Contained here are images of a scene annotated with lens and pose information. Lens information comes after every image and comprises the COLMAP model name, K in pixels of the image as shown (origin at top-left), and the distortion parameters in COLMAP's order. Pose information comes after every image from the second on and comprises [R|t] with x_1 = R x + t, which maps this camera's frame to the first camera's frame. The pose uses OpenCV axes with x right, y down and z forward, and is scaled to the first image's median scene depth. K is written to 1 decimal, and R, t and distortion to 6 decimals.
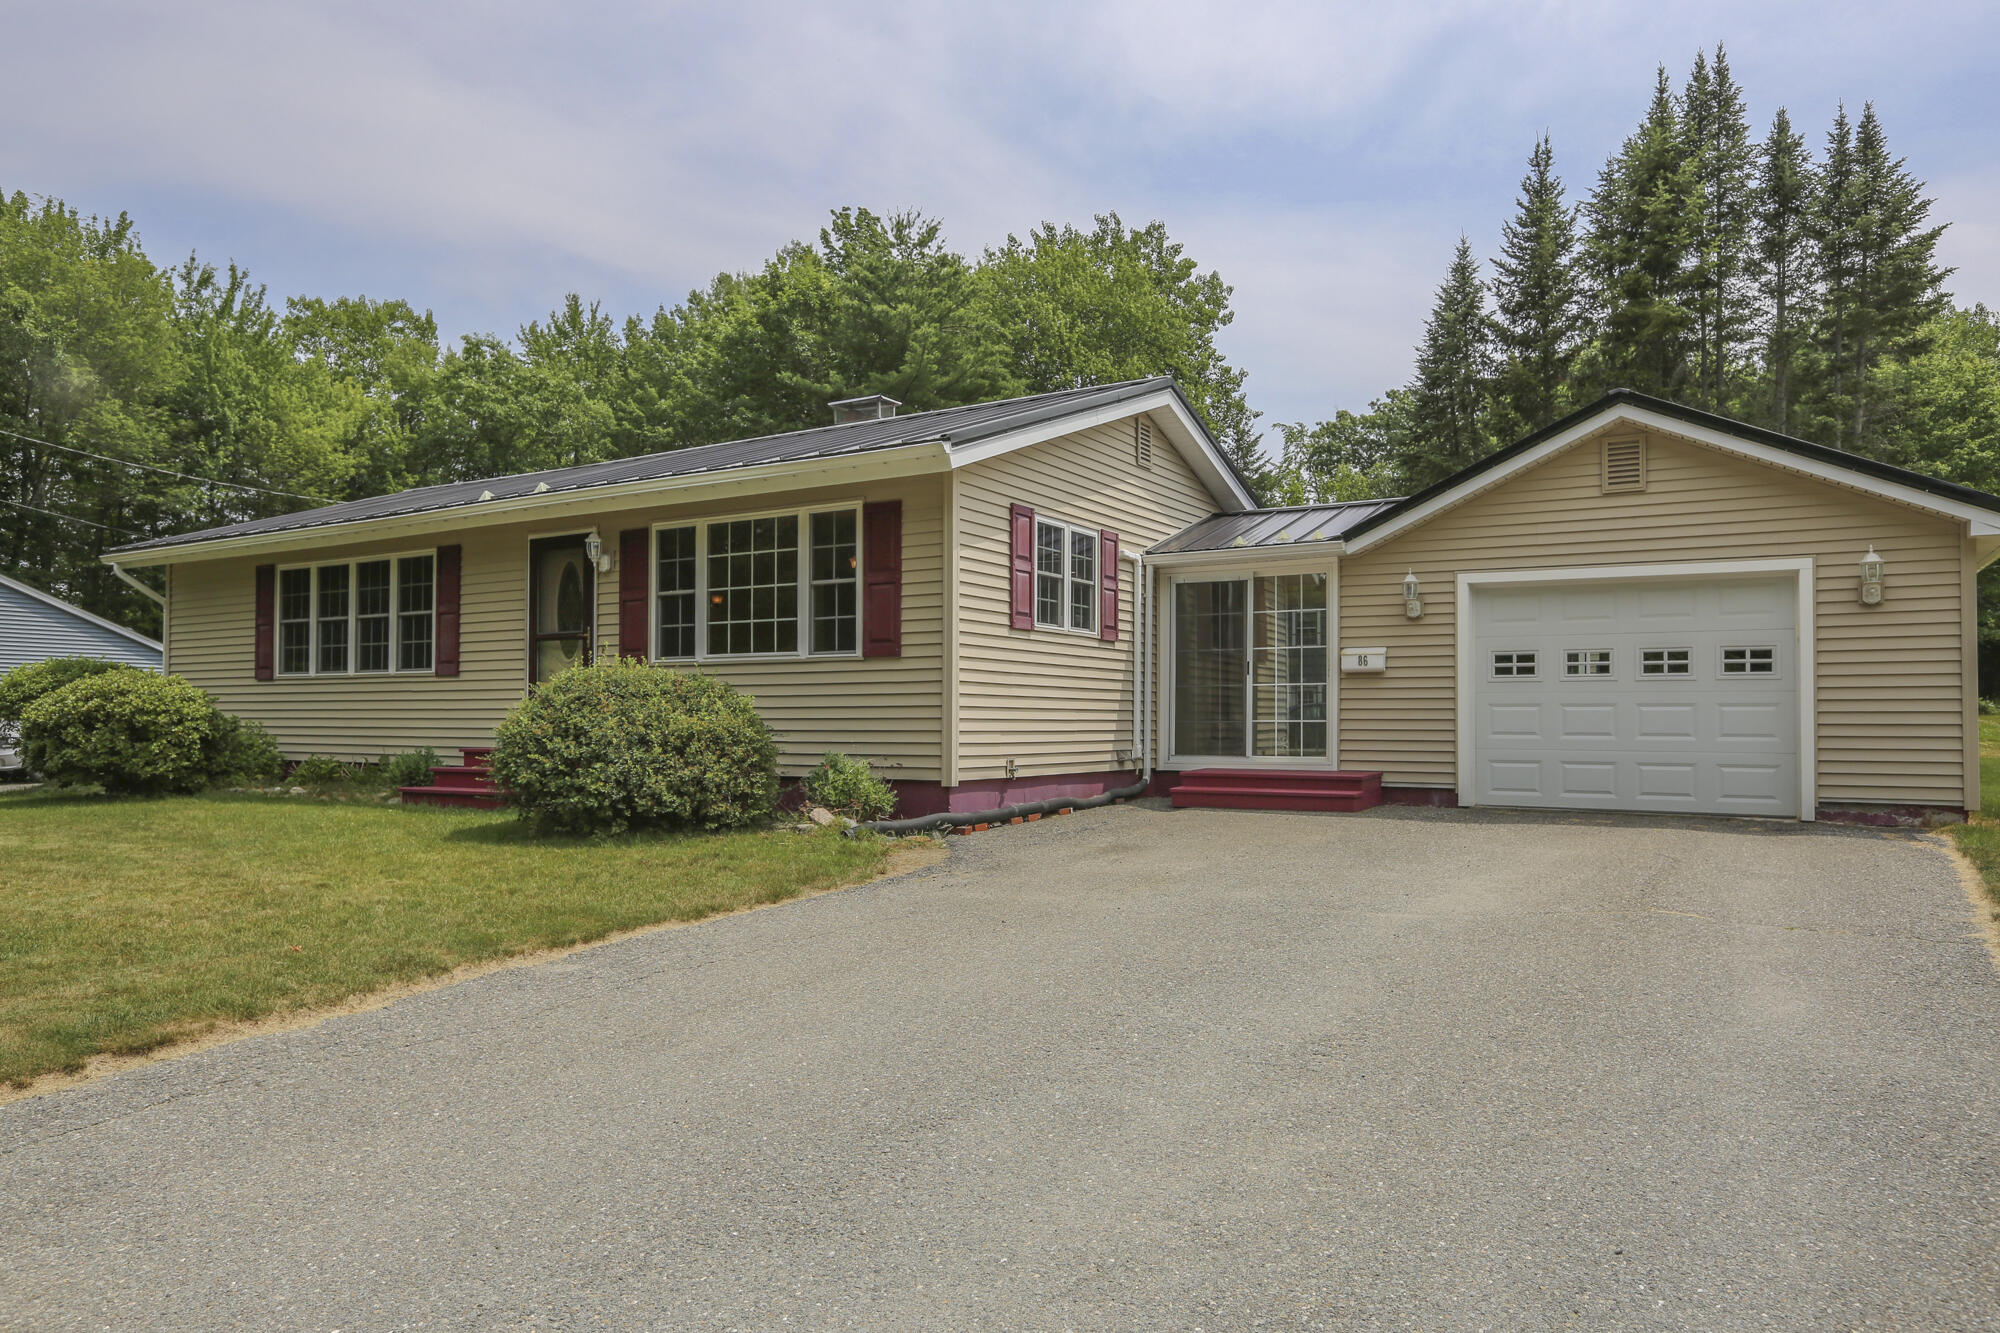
lens RADIAL K [[1315.5, 0, 1003.4], [0, 1315.5, 676.0], [0, 0, 1]] dist [-0.002287, 0.004320]
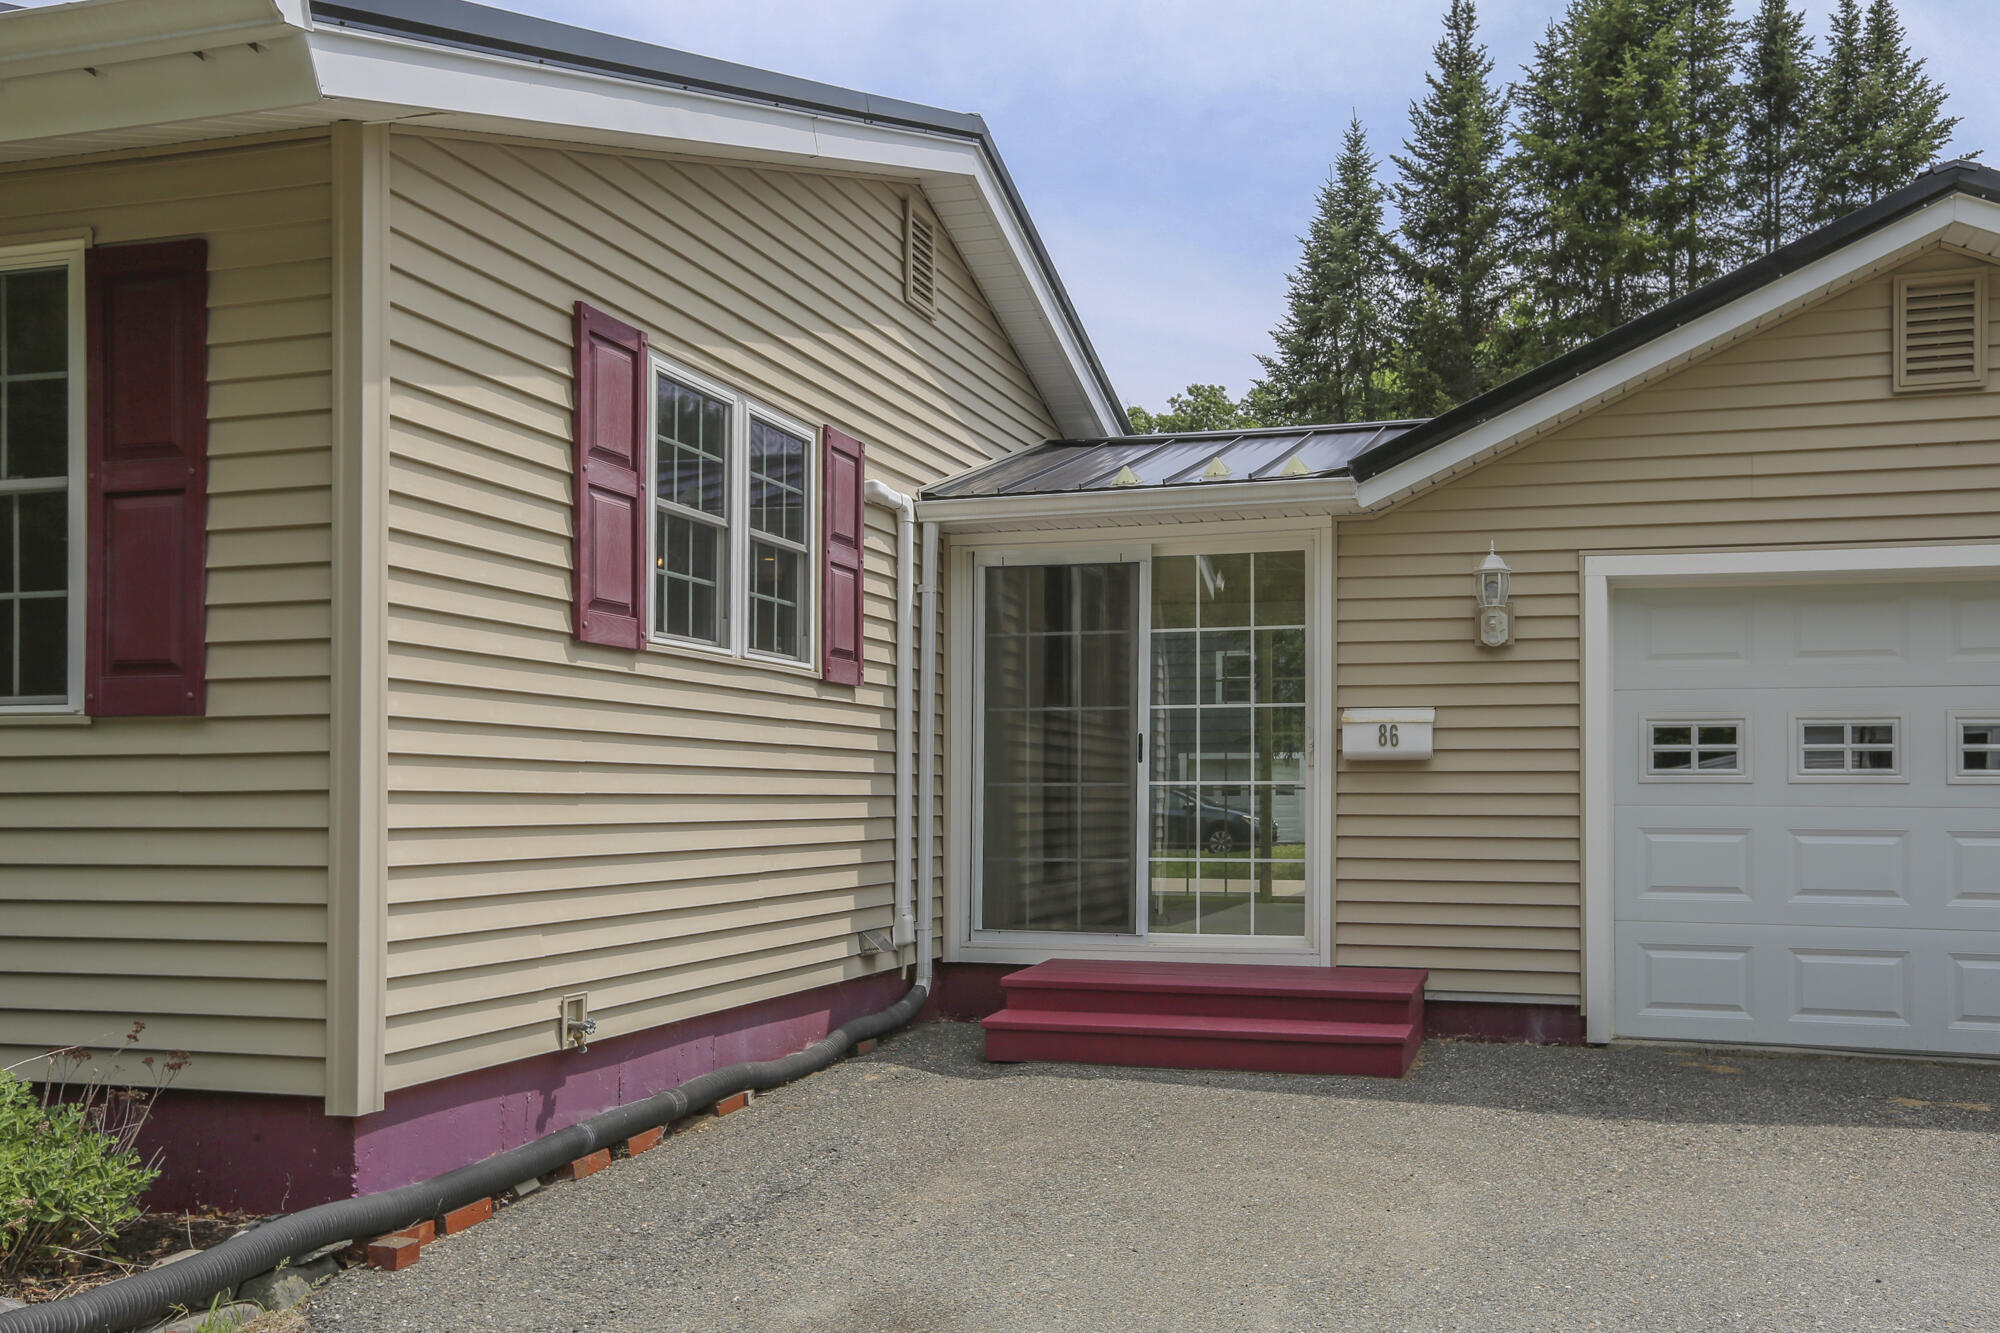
lens RADIAL K [[1565.8, 0, 1155.4], [0, 1565.8, 793.7], [0, 0, 1]] dist [-0.006693, 0.028634]
pose [[0.960419, -0.001355, 0.278557, 0.034797], [-0.008299, 0.999405, 0.033473, -0.008674], [-0.278437, -0.034460, 0.959836, 0.464215]]
